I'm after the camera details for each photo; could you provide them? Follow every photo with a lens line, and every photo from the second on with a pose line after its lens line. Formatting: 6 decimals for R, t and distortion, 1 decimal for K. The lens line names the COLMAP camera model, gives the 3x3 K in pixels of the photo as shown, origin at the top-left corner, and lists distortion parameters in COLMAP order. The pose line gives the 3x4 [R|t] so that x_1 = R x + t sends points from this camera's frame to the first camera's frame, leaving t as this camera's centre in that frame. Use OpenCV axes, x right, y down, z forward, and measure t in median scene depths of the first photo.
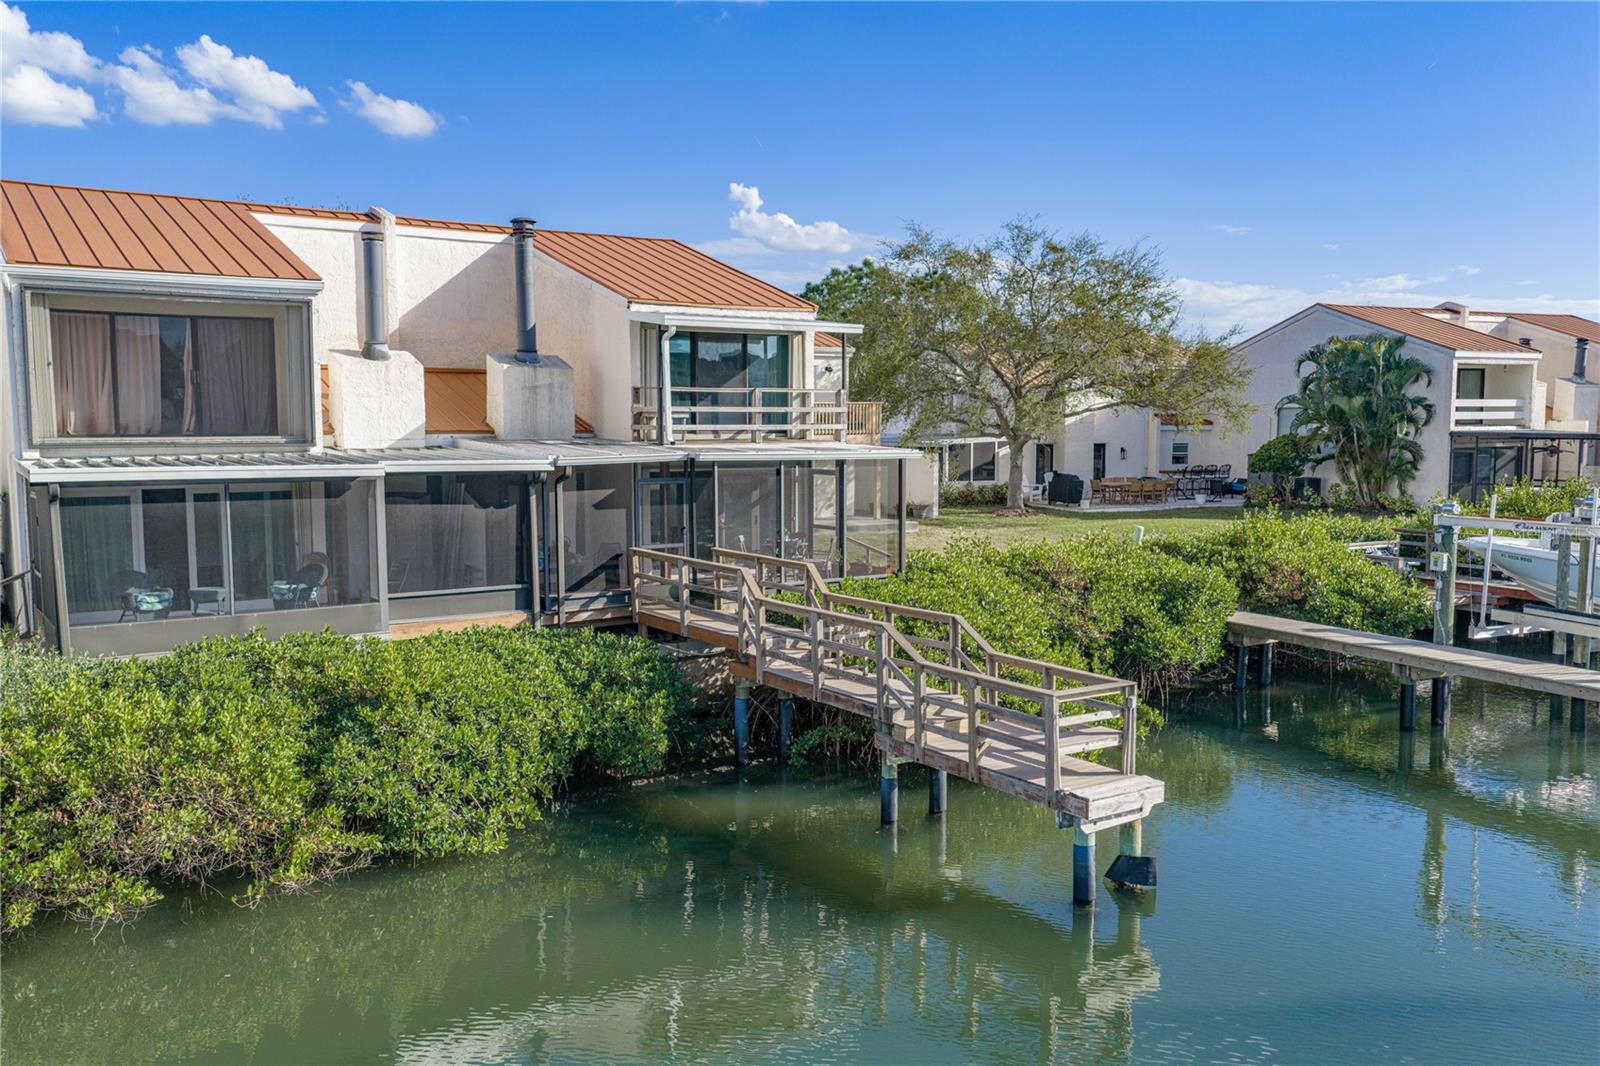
lens RADIAL K [[1330.2, 0, 797.6], [0, 1330.2, 537.1], [0, 0, 1]] dist [0.031602, -0.004859]
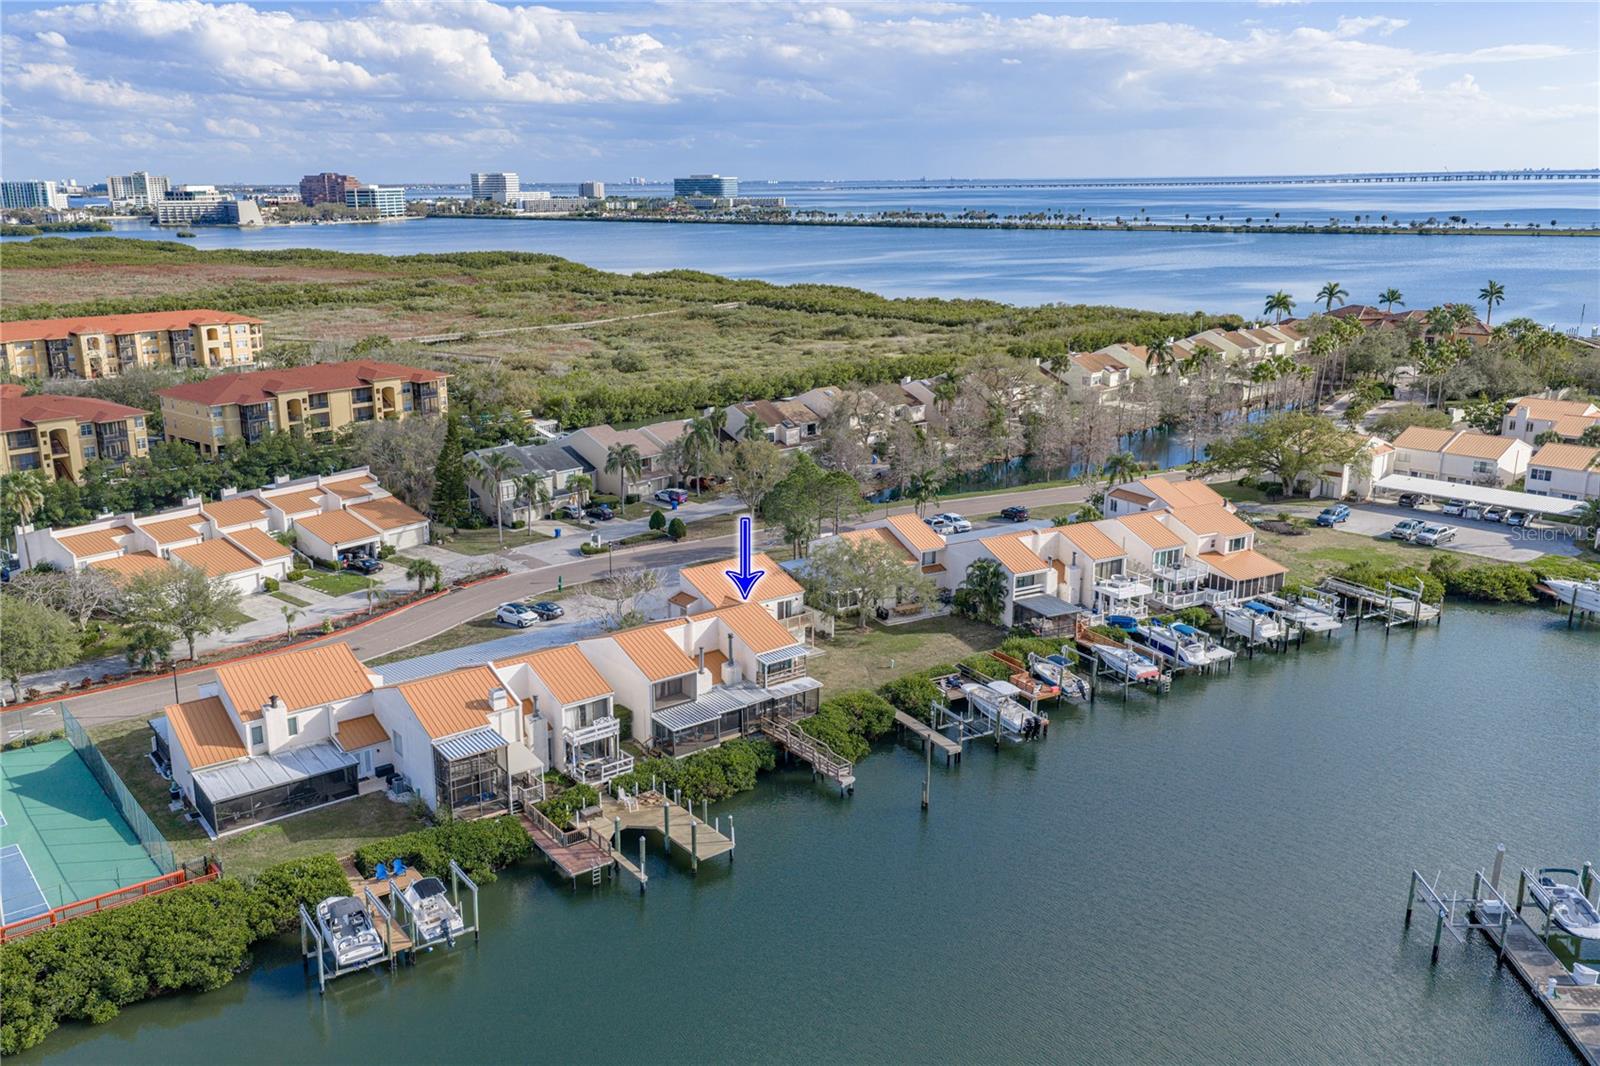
lens RADIAL K [[1345.2, 0, 795.0], [0, 1345.2, 530.2], [0, 0, 1]] dist [0.023015, 0.003991]
pose [[0.998793, -0.019804, 0.044944, -0.184257], [0.012159, 0.986319, 0.164398, -1.289987], [-0.047585, -0.163653, 0.985370, -3.255563]]
